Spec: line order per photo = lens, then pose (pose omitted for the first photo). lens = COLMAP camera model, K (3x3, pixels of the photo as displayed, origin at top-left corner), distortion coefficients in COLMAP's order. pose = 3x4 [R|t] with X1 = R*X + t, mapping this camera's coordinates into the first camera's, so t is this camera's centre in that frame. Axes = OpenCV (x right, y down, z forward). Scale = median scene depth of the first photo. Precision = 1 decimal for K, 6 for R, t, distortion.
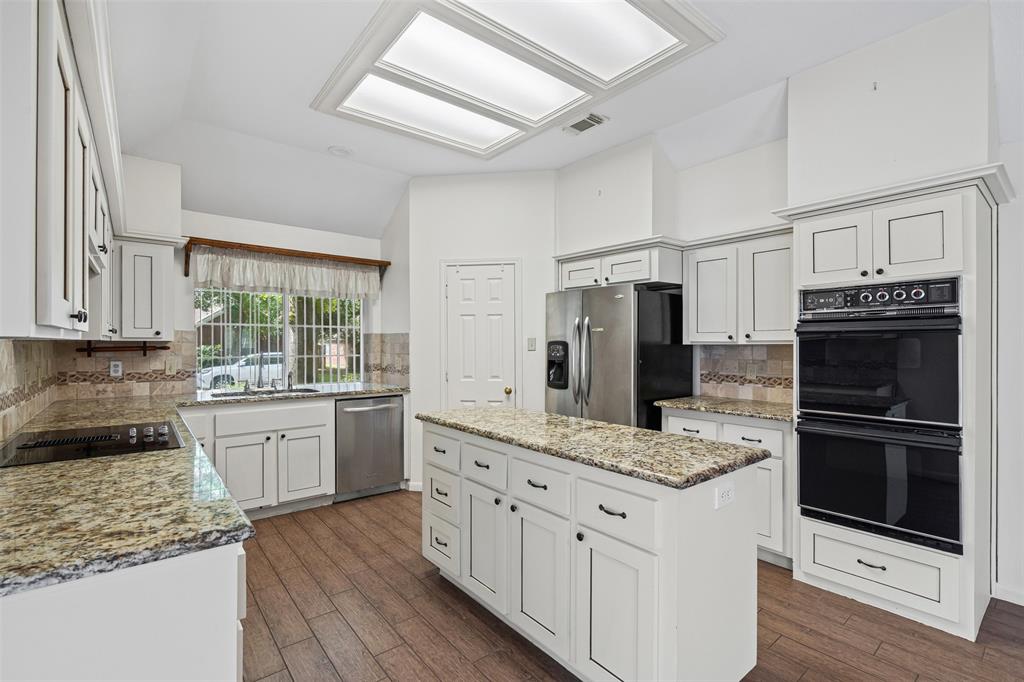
lens RADIAL K [[467.2, 0, 503.8], [0, 467.2, 344.5], [0, 0, 1]] dist [-0.012357, -0.000055]
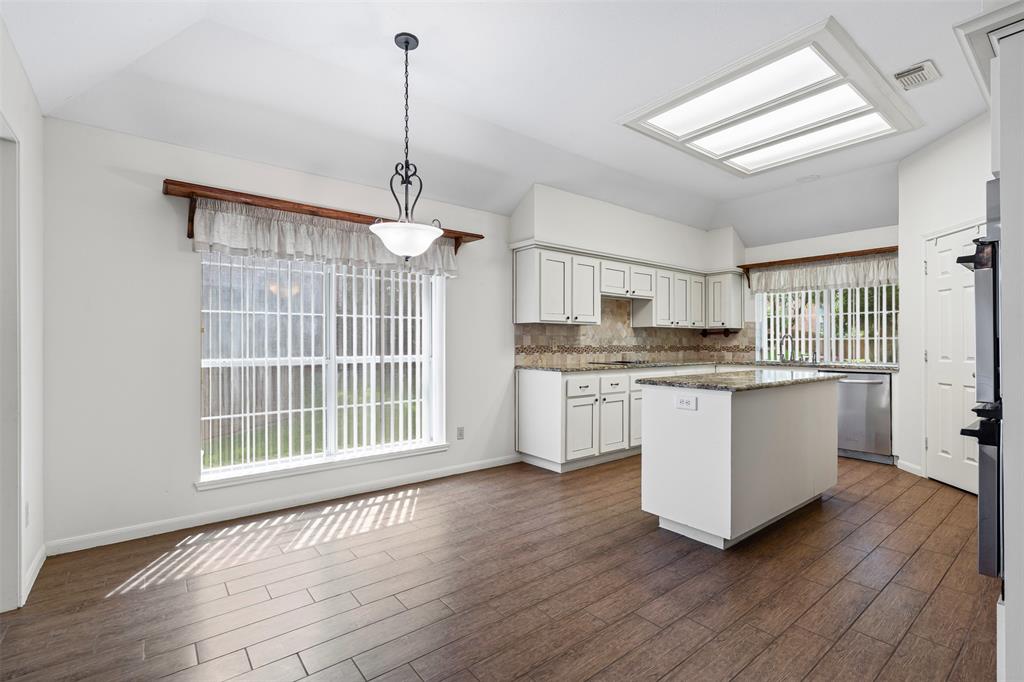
lens RADIAL K [[467.2, 0, 512.3], [0, 467.2, 344.2], [0, 0, 1]] dist [-0.012357, -0.000055]
pose [[-0.003312, -0.002122, -0.999992, 1.006655], [-0.000112, 0.999998, -0.002122, 0.056101], [0.999995, 0.000105, -0.003313, 0.187529]]
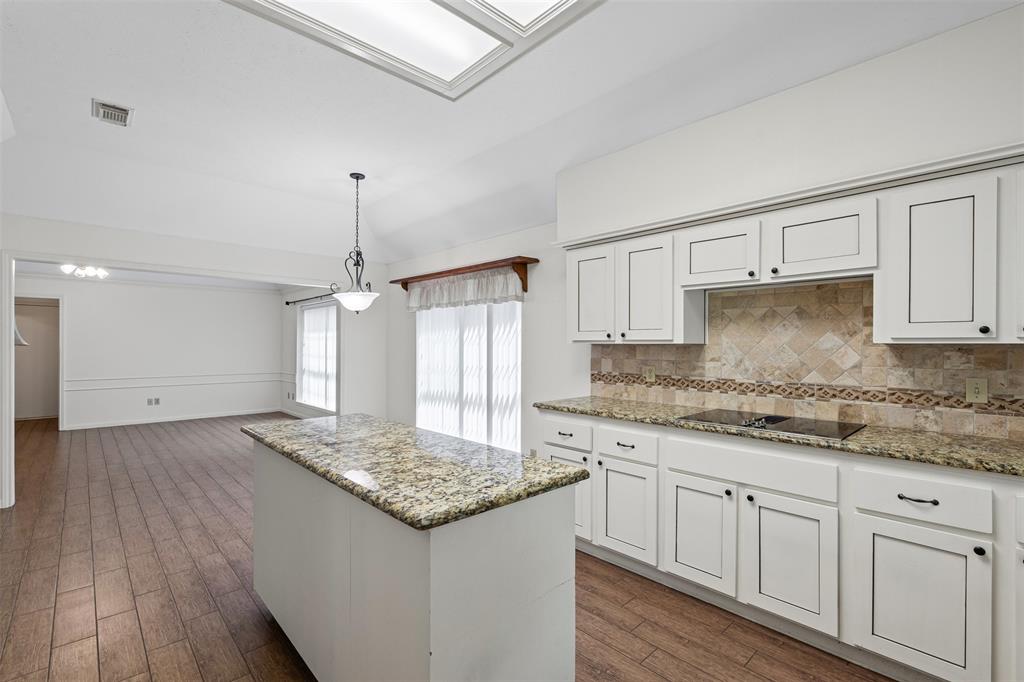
lens RADIAL K [[467.2, 0, 509.4], [0, 467.2, 347.0], [0, 0, 1]] dist [-0.012357, -0.000055]
pose [[-0.997540, -0.003706, -0.069996, -0.337529], [-0.004258, 0.999961, 0.007742, -0.021777], [0.069964, 0.008021, -0.997517, 1.523873]]
